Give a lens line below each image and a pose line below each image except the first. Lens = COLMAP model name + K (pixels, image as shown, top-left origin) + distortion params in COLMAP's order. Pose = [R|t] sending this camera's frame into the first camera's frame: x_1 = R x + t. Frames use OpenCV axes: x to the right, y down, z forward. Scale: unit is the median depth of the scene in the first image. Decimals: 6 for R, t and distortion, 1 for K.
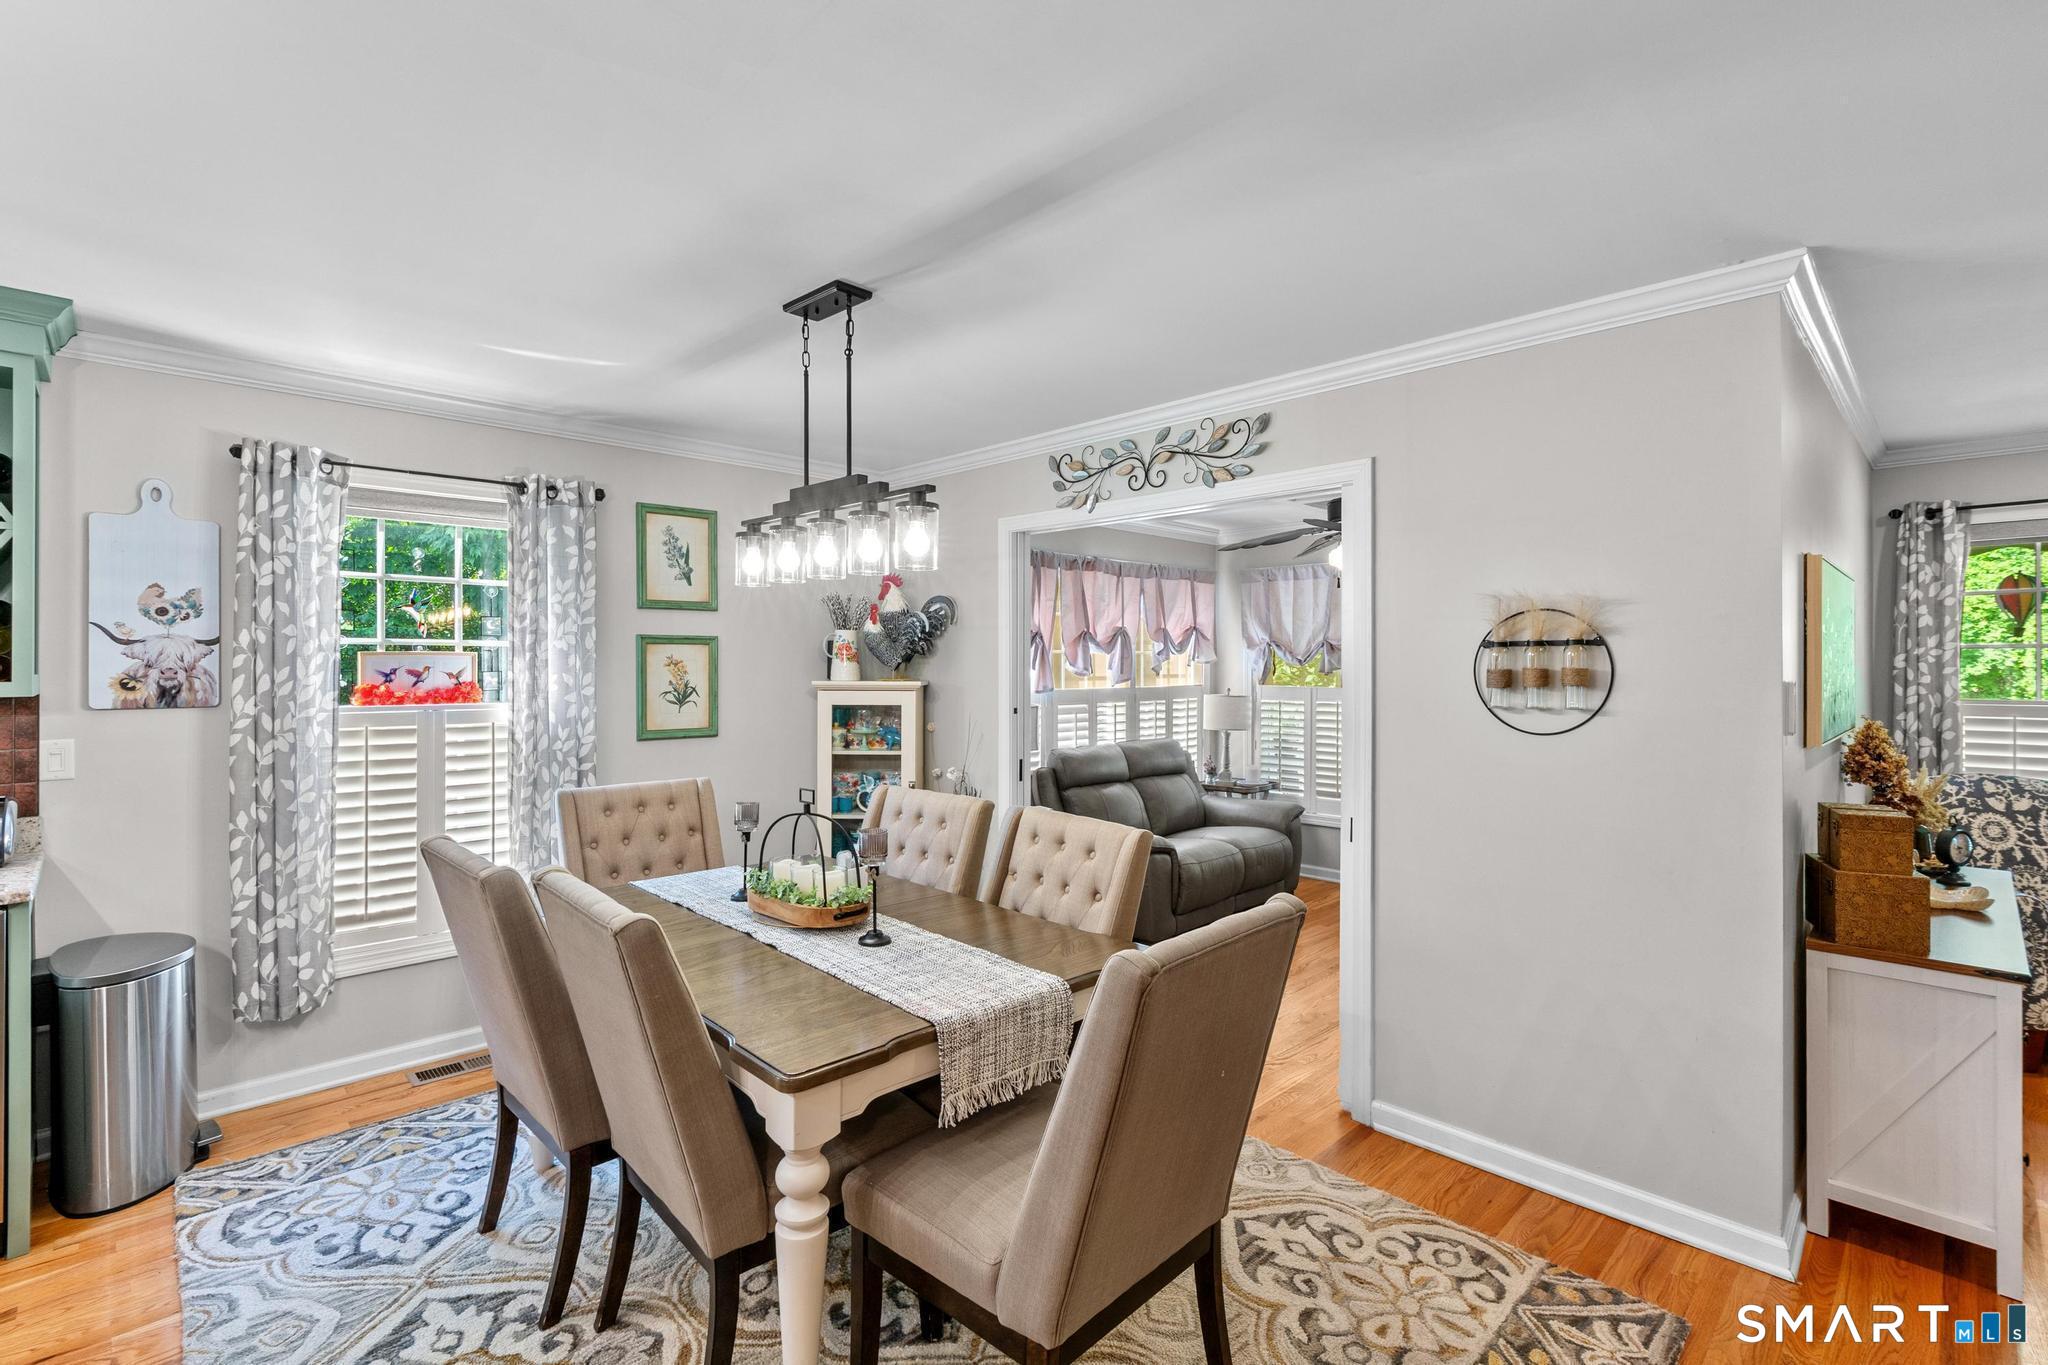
lens RADIAL K [[925.2, 0, 1016.5], [0, 925.2, 669.6], [0, 0, 1]] dist [-0.007340, 0.002422]
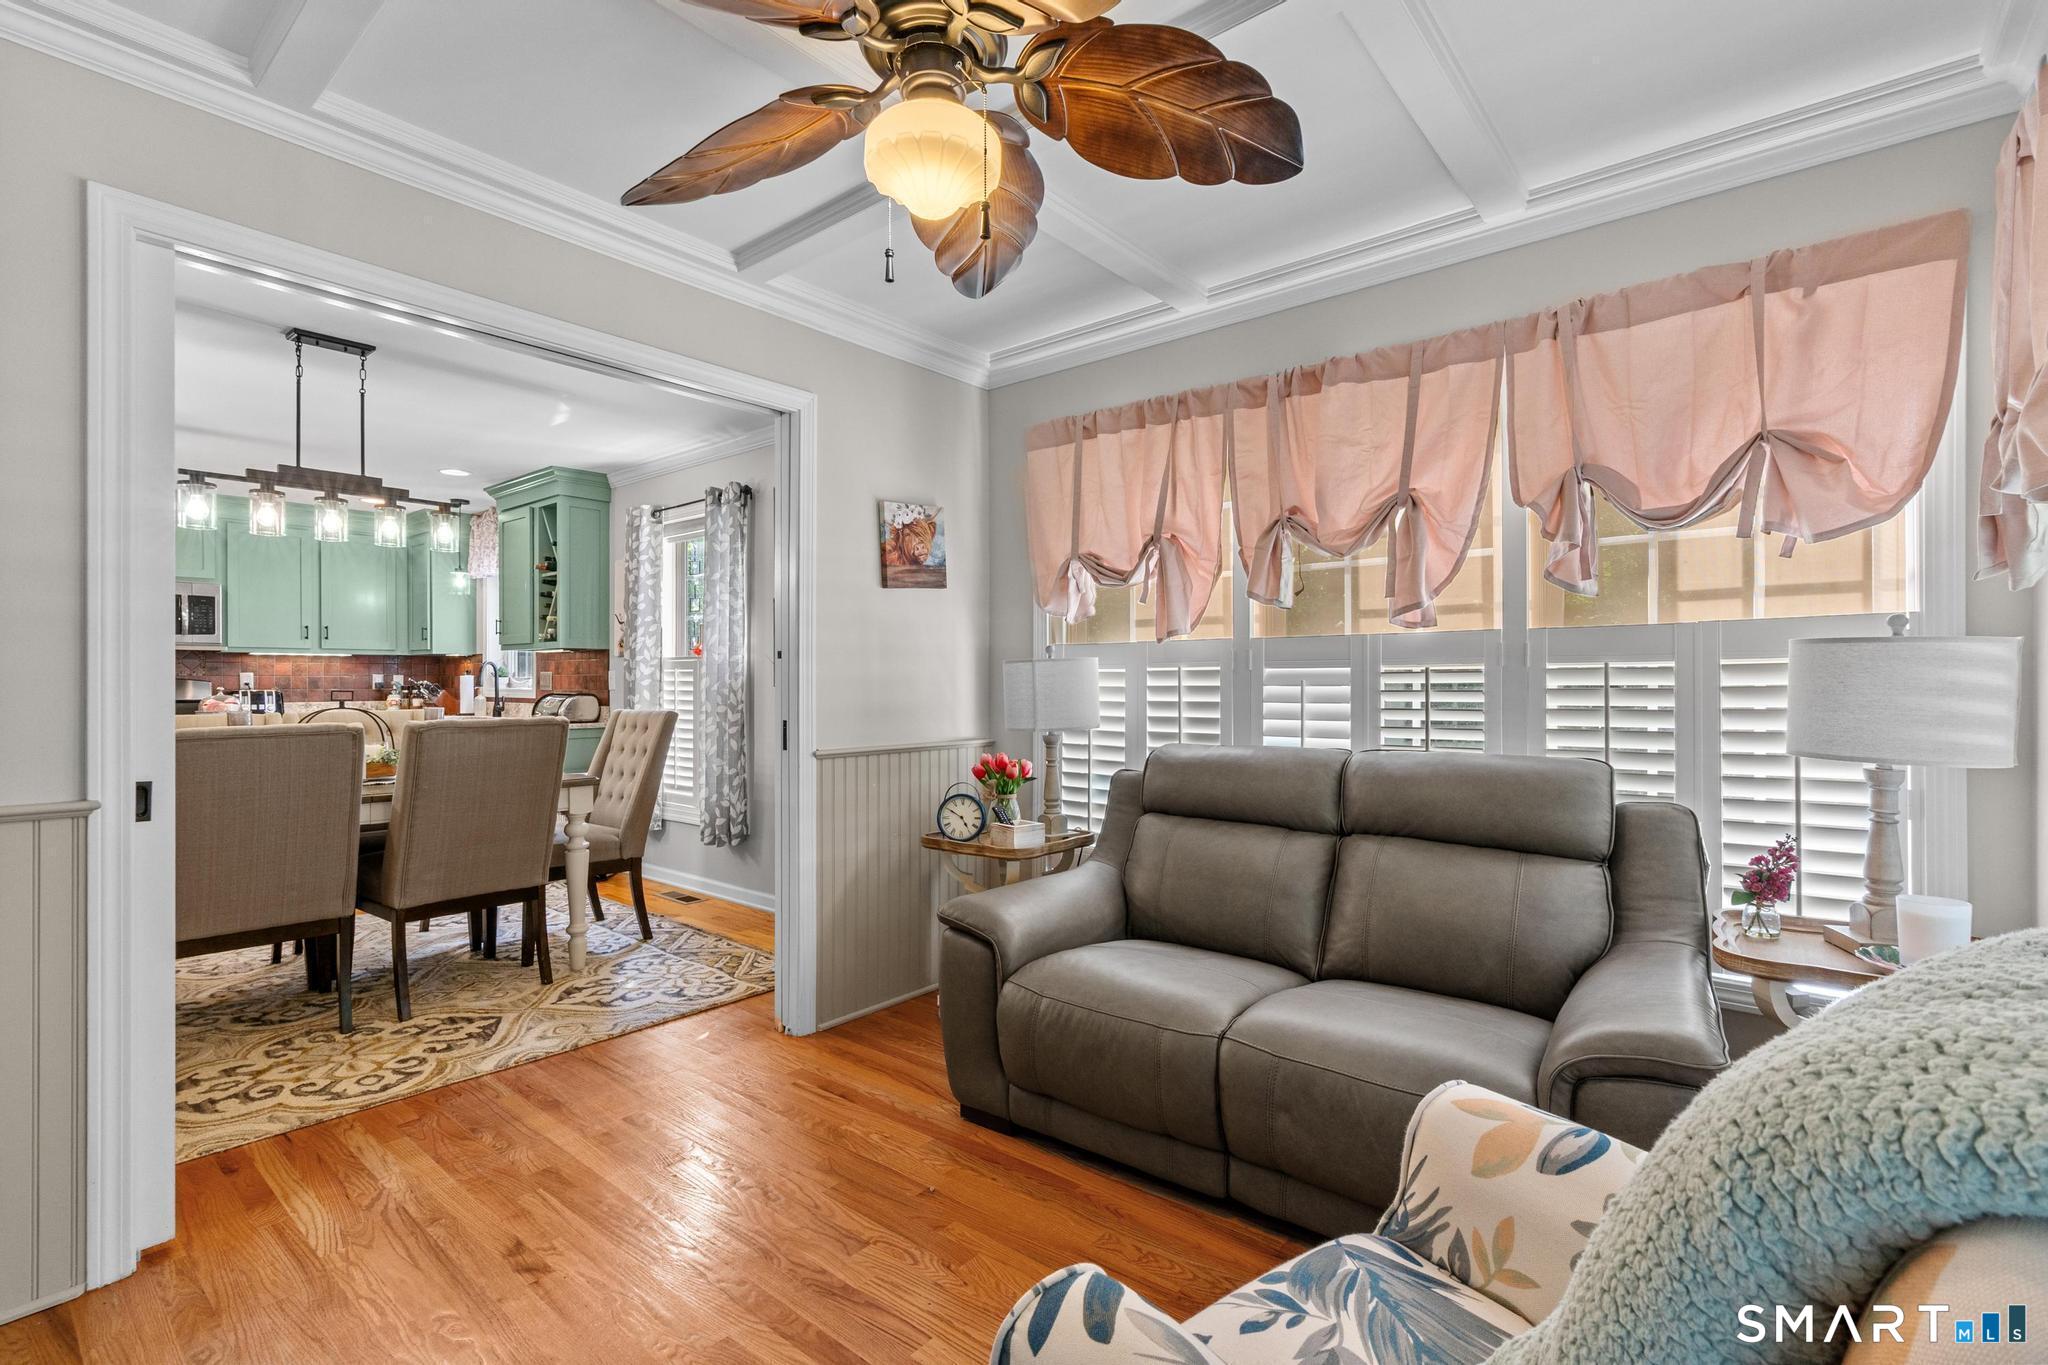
lens RADIAL K [[925.2, 0, 1002.7], [0, 925.2, 684.2], [0, 0, 1]] dist [-0.007340, 0.002422]
pose [[0.099962, -0.000893, -0.994991, 1.013604], [-0.005244, 0.999985, -0.001424, 0.091908], [0.994977, 0.005360, 0.099956, 1.473419]]
